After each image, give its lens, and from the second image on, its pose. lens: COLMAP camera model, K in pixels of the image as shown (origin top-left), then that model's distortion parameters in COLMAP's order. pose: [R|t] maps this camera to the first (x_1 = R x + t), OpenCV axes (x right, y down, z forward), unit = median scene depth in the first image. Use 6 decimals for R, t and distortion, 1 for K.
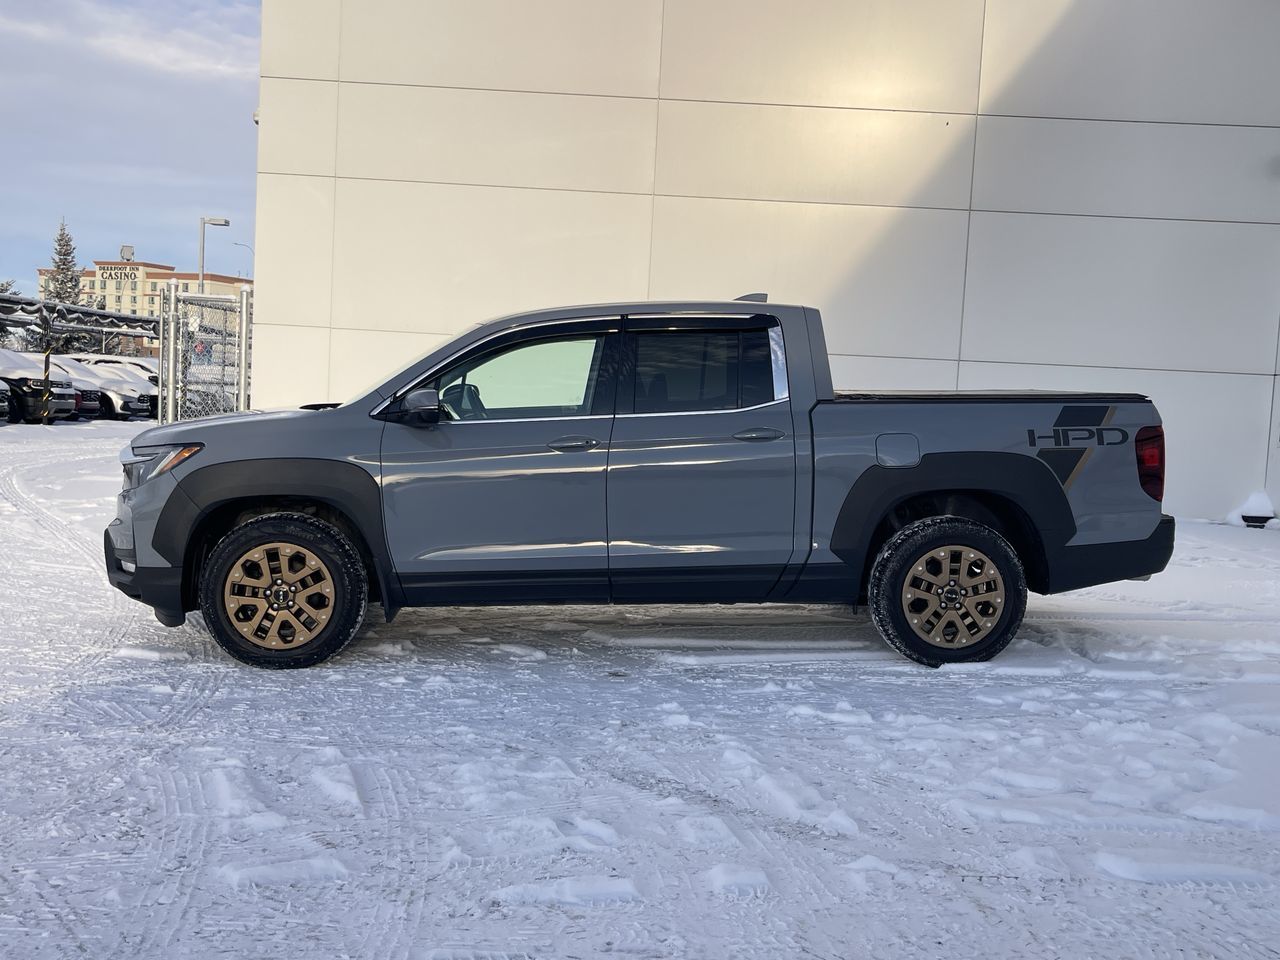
lens RADIAL K [[1353.6, 0, 644.8], [0, 1353.6, 482.9], [0, 0, 1]] dist [0.047294, 0.000000]
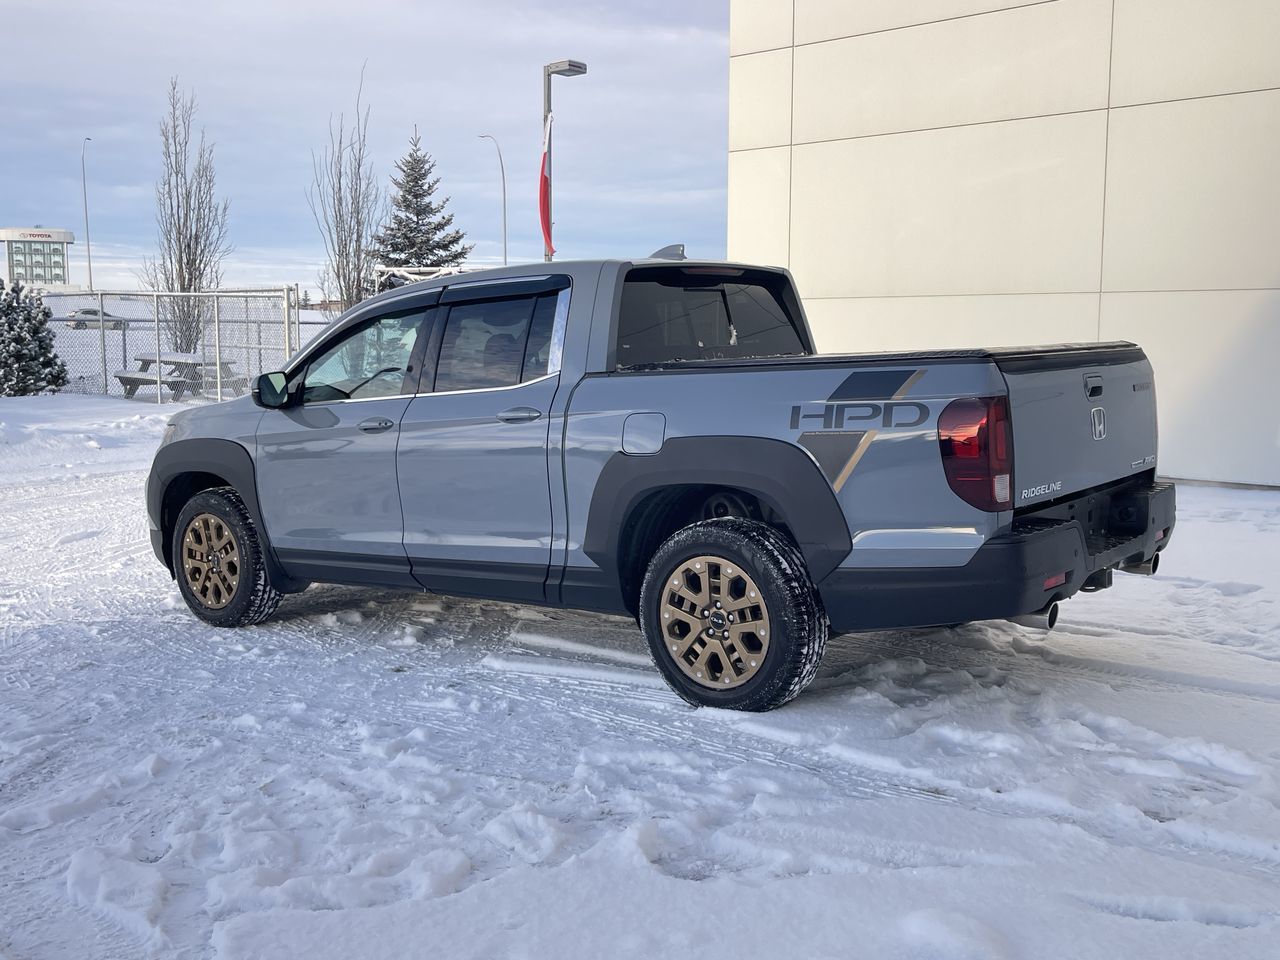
lens RADIAL K [[1321.1, 0, 650.3], [0, 1321.1, 473.6], [0, 0, 1]] dist [0.035177, 0.000000]
pose [[0.749175, 0.025458, -0.661882, 0.700311], [-0.011169, 0.999605, 0.025805, -0.020169], [0.662277, -0.011939, 0.749164, 0.412590]]
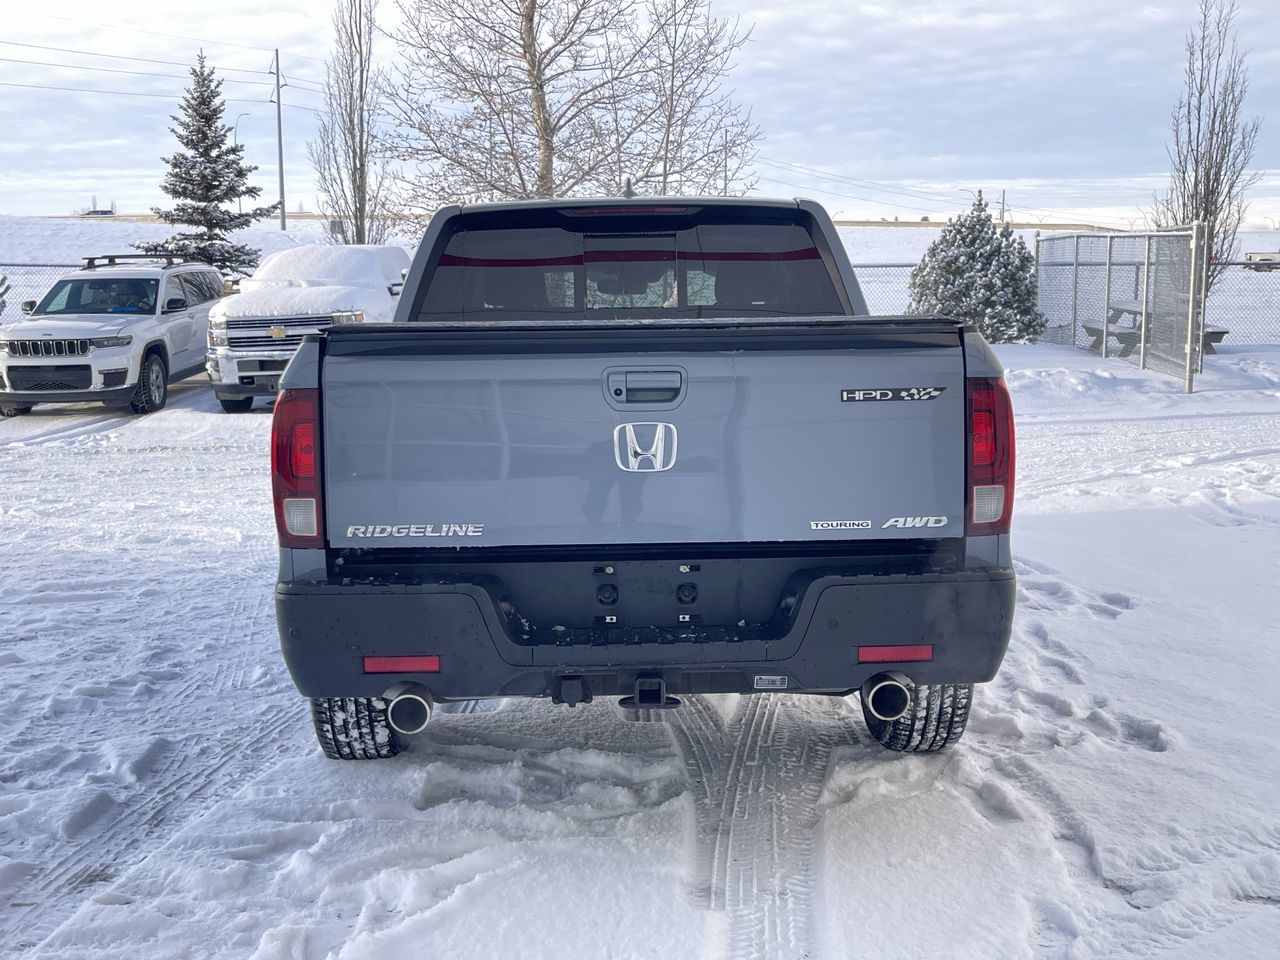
lens RADIAL K [[1454.3, 0, 629.8], [0, 1454.3, 480.0], [0, 0, 1]] dist [0.032724, 0.000000]
pose [[-0.053888, 0.094926, -0.994025, 0.909314], [-0.068657, 0.992763, 0.098527, -0.071155], [0.996184, 0.073556, -0.046981, 1.172525]]
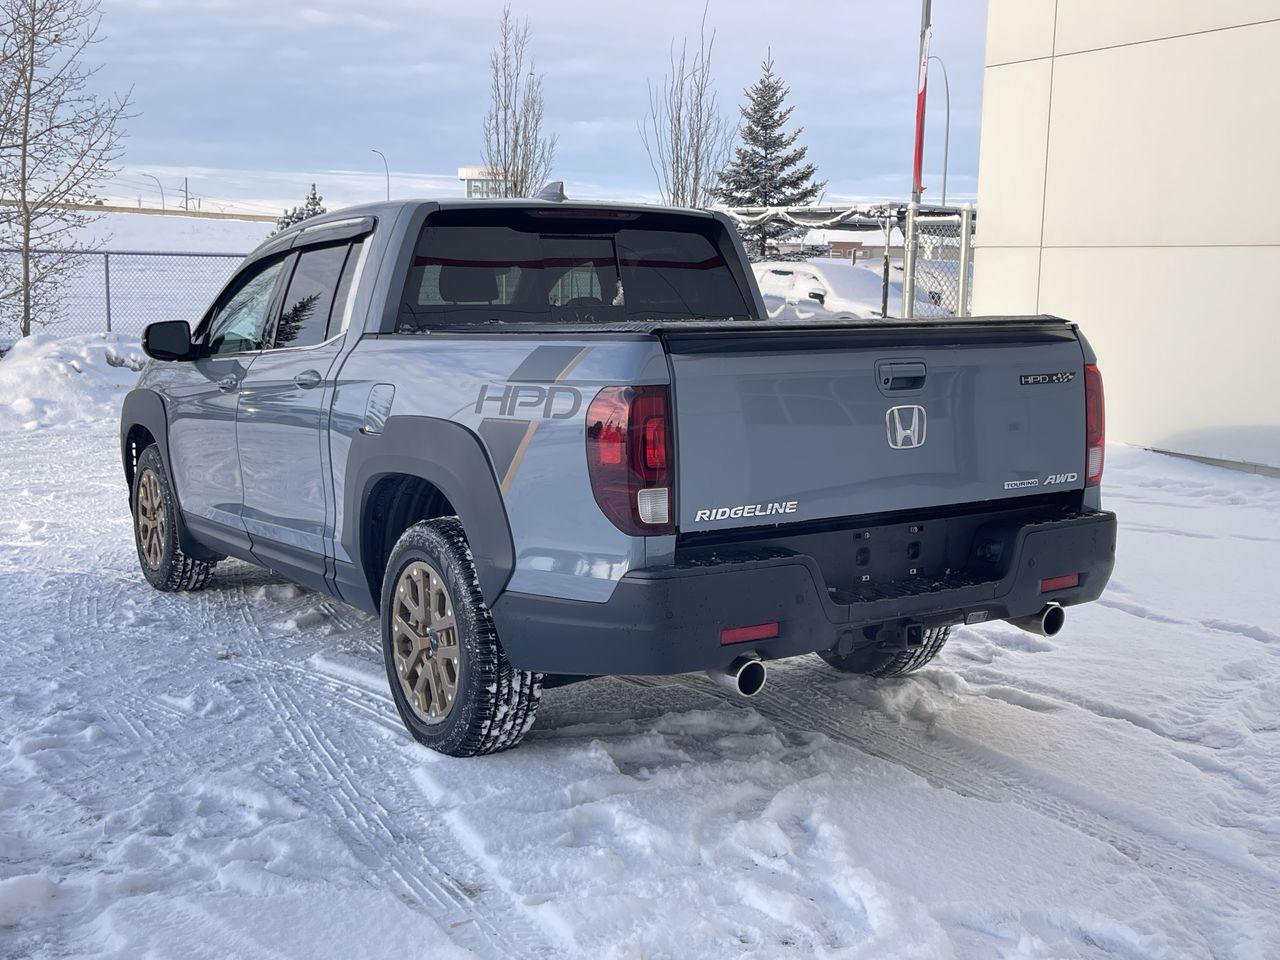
lens RADIAL K [[1454.3, 0, 647.4], [0, 1454.3, 478.2], [0, 0, 1]] dist [0.032724, 0.000000]
pose [[0.489590, 0.086998, -0.867602, 0.870903], [-0.058051, 0.996055, 0.067120, -0.045289], [0.870018, 0.017504, 0.492709, 0.753800]]
